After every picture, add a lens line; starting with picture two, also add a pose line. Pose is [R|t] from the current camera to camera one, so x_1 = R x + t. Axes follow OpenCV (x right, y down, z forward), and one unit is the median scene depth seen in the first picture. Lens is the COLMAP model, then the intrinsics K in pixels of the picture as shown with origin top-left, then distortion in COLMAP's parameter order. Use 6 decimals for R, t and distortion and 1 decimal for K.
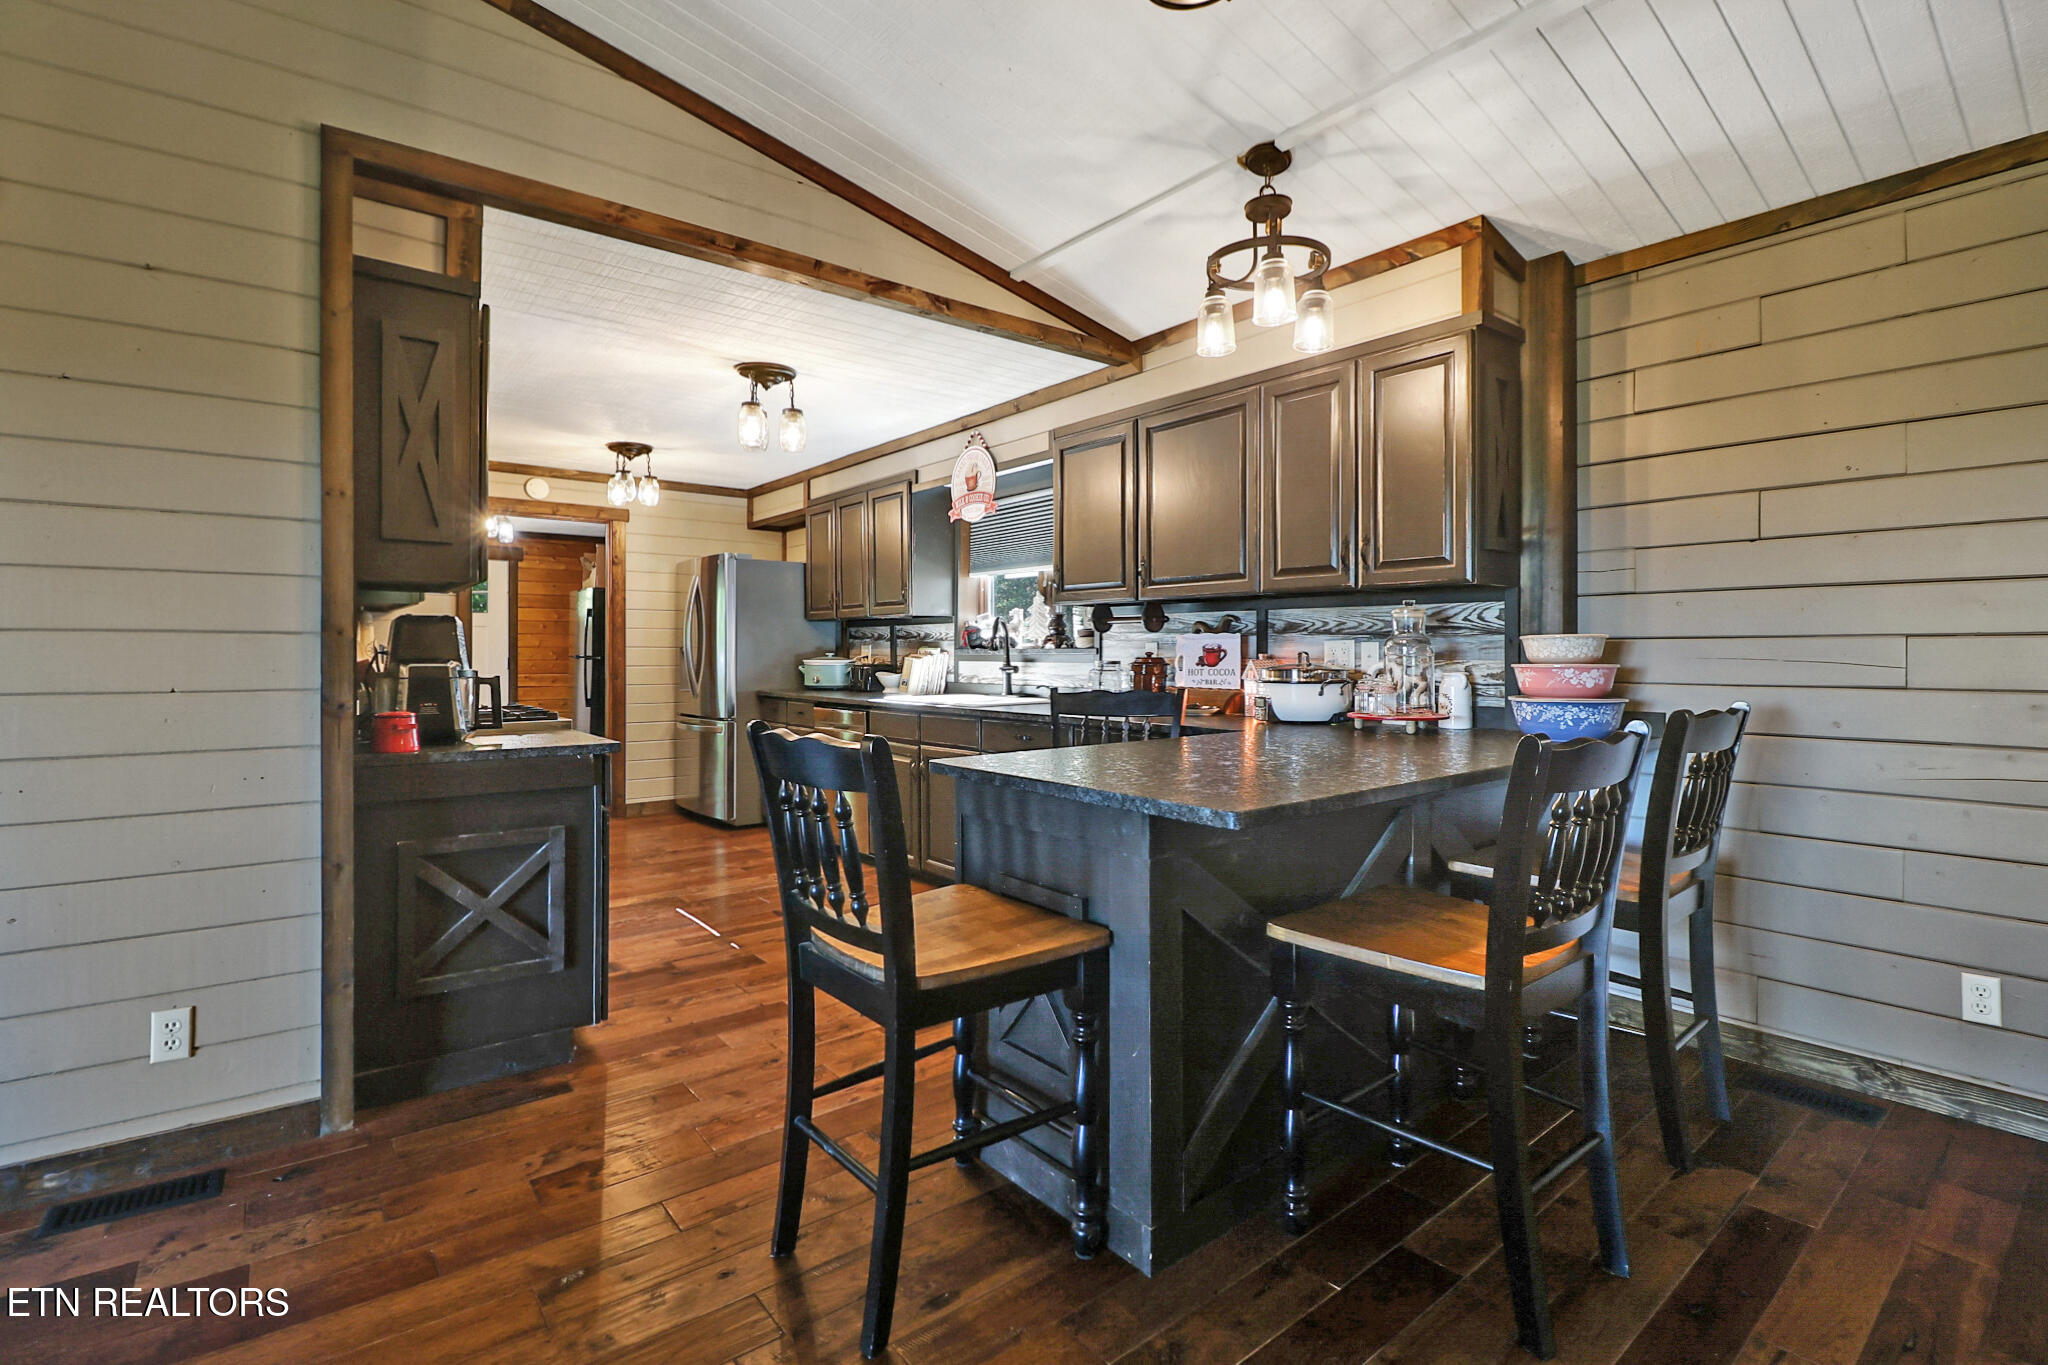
lens RADIAL K [[933.5, 0, 1004.1], [0, 933.5, 651.1], [0, 0, 1]] dist [-0.011364, -0.000332]
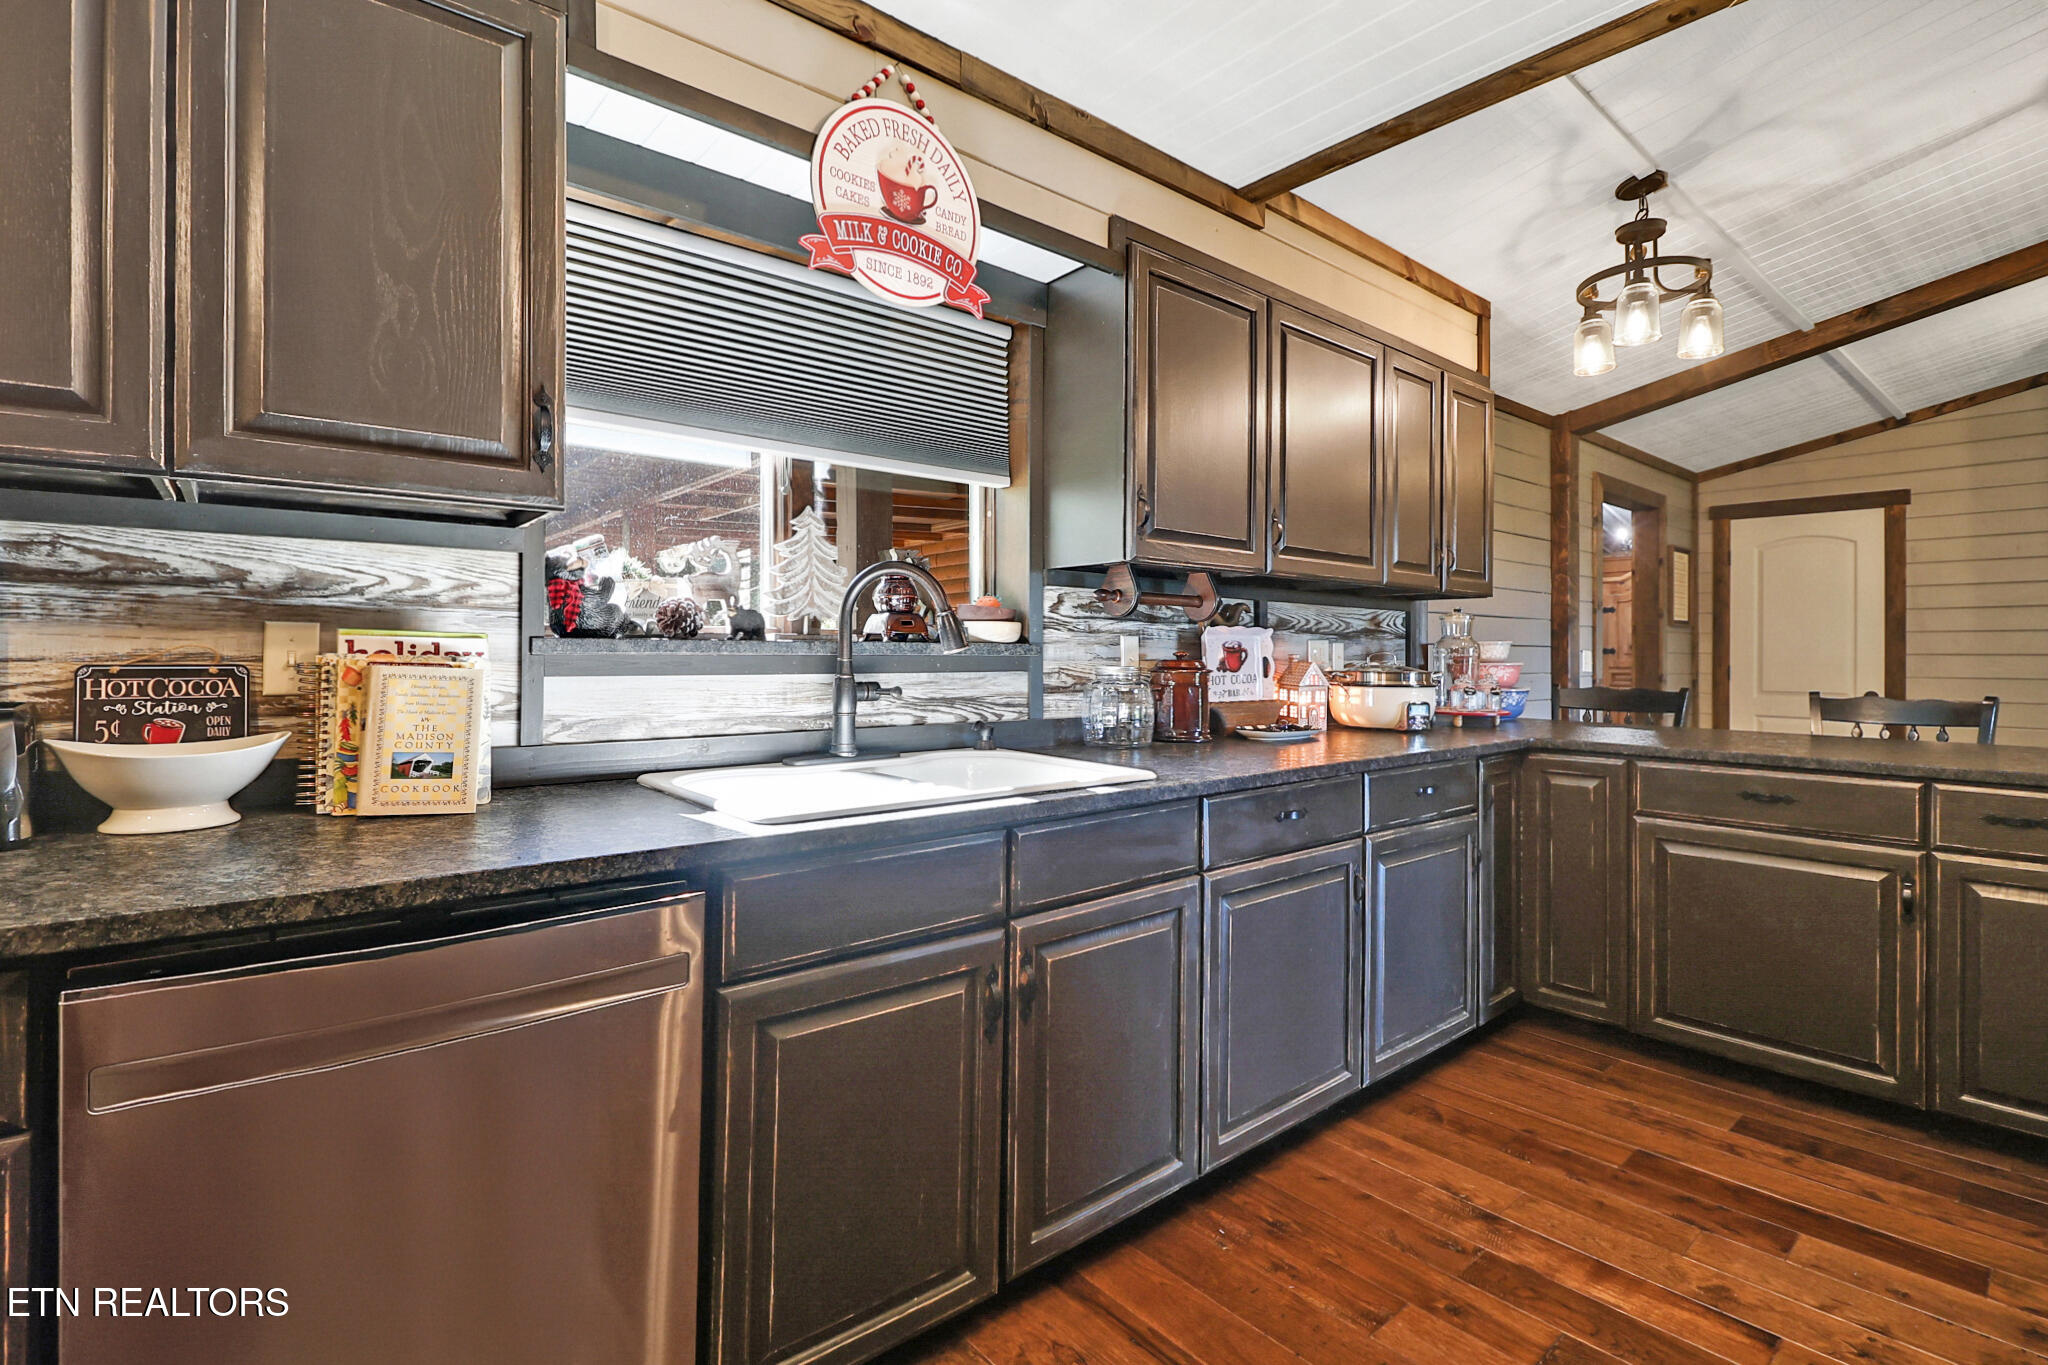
lens RADIAL K [[938.3, 0, 1007.2], [0, 938.3, 647.1], [0, 0, 1]] dist [-0.001068, -0.013456]
pose [[-0.023518, 0.006581, 0.999702, -0.559577], [-0.006595, 0.999956, -0.006738, 0.003388], [-0.999702, -0.006751, -0.023474, 1.303920]]
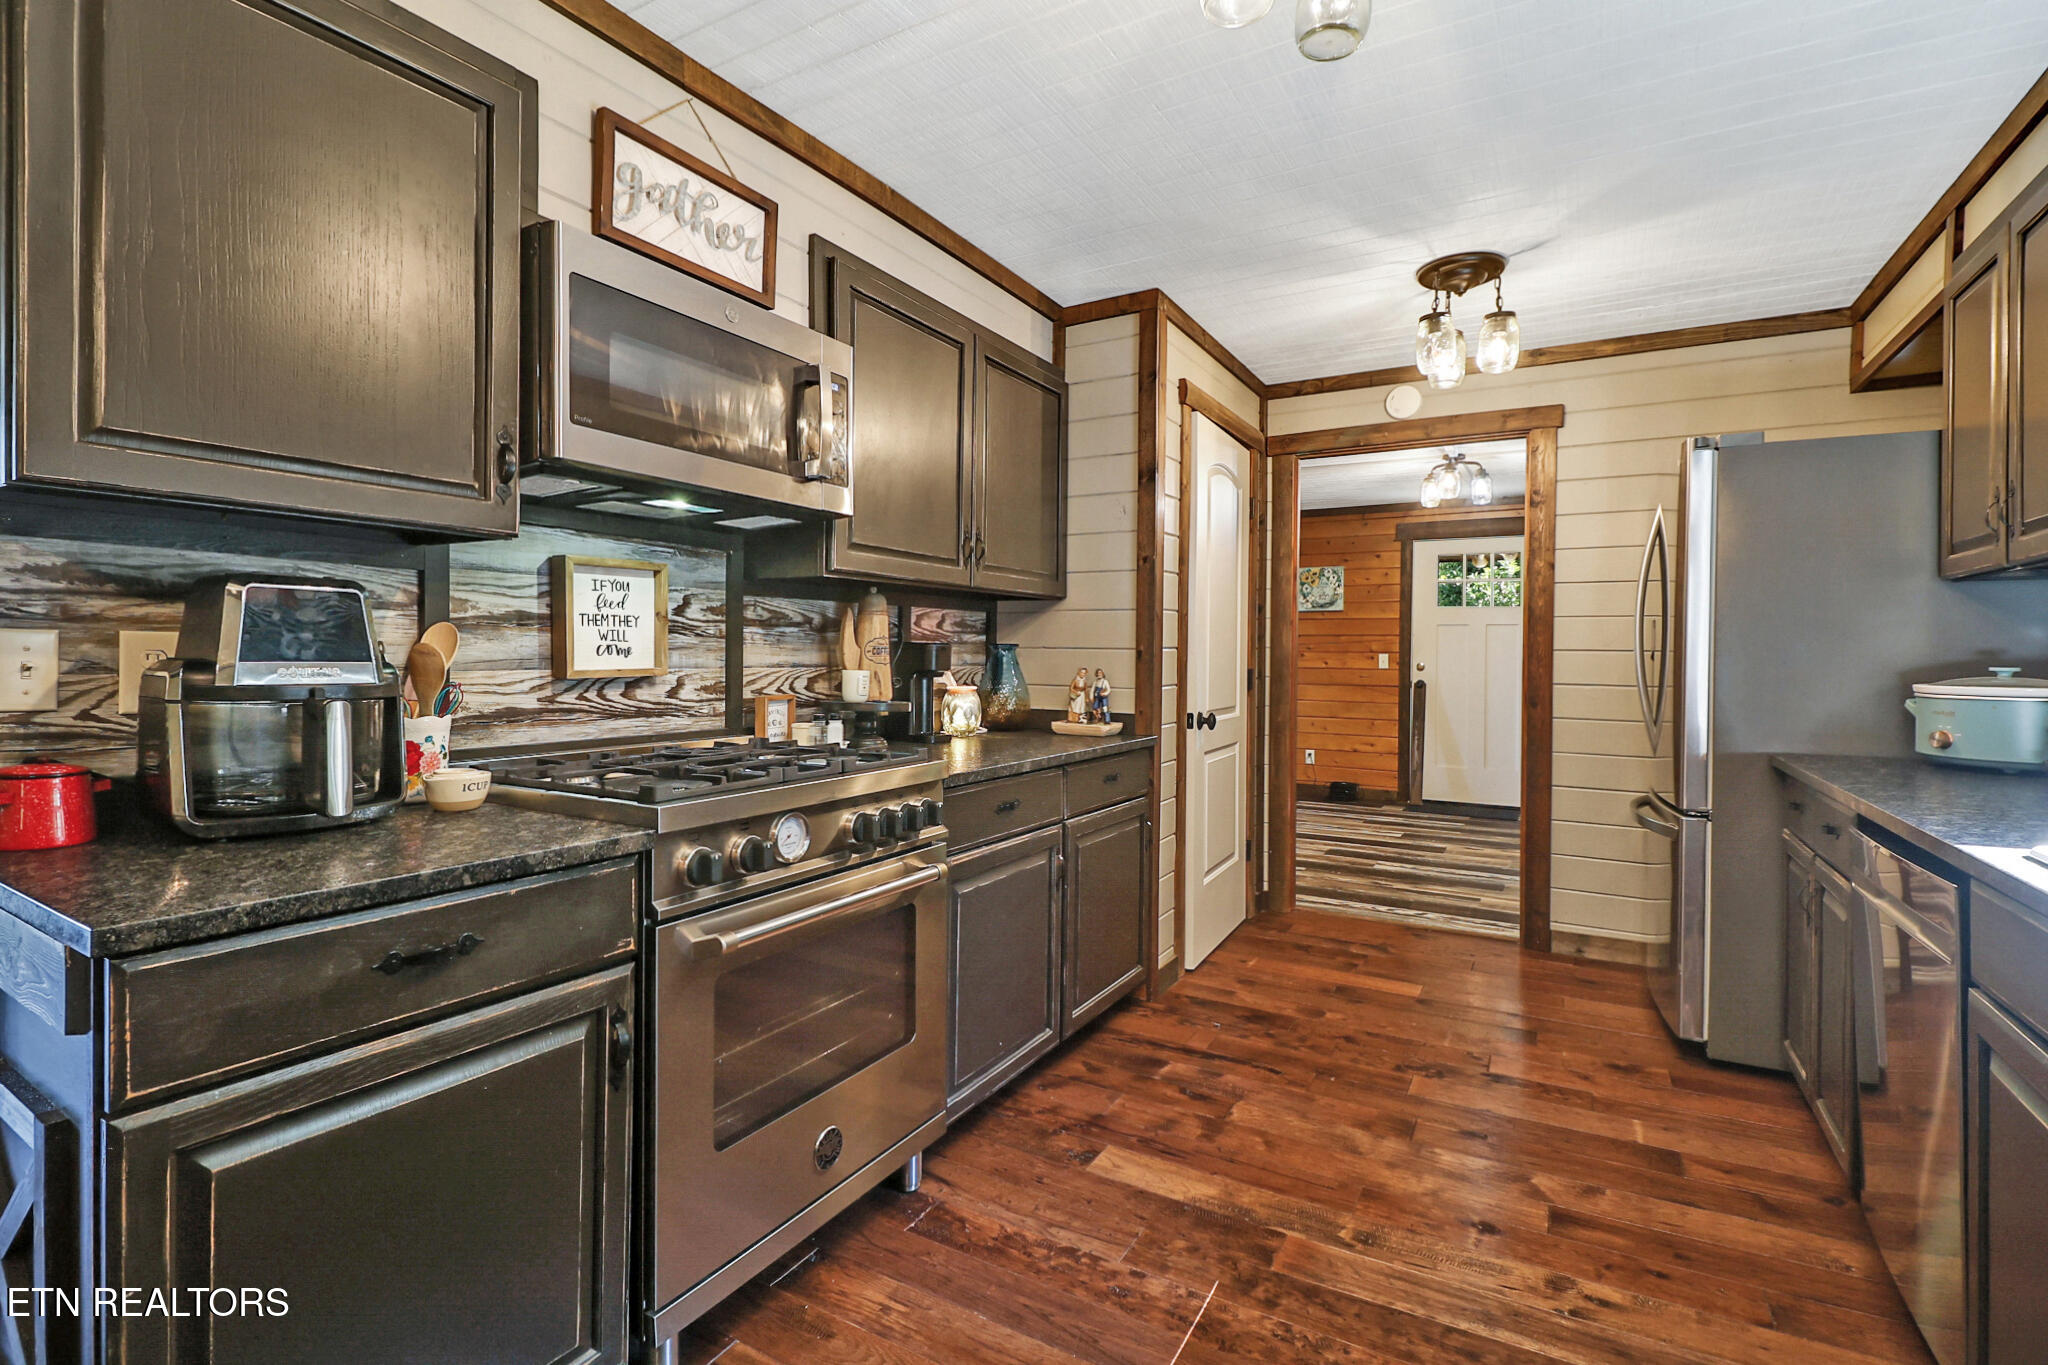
lens RADIAL K [[938.3, 0, 1007.2], [0, 938.3, 647.1], [0, 0, 1]] dist [-0.001068, -0.013456]
pose [[0.363179, -0.004441, -0.931709, -0.001029], [-0.007485, 0.999942, -0.007684, 0.000953], [0.931689, 0.009765, 0.363125, 0.905159]]
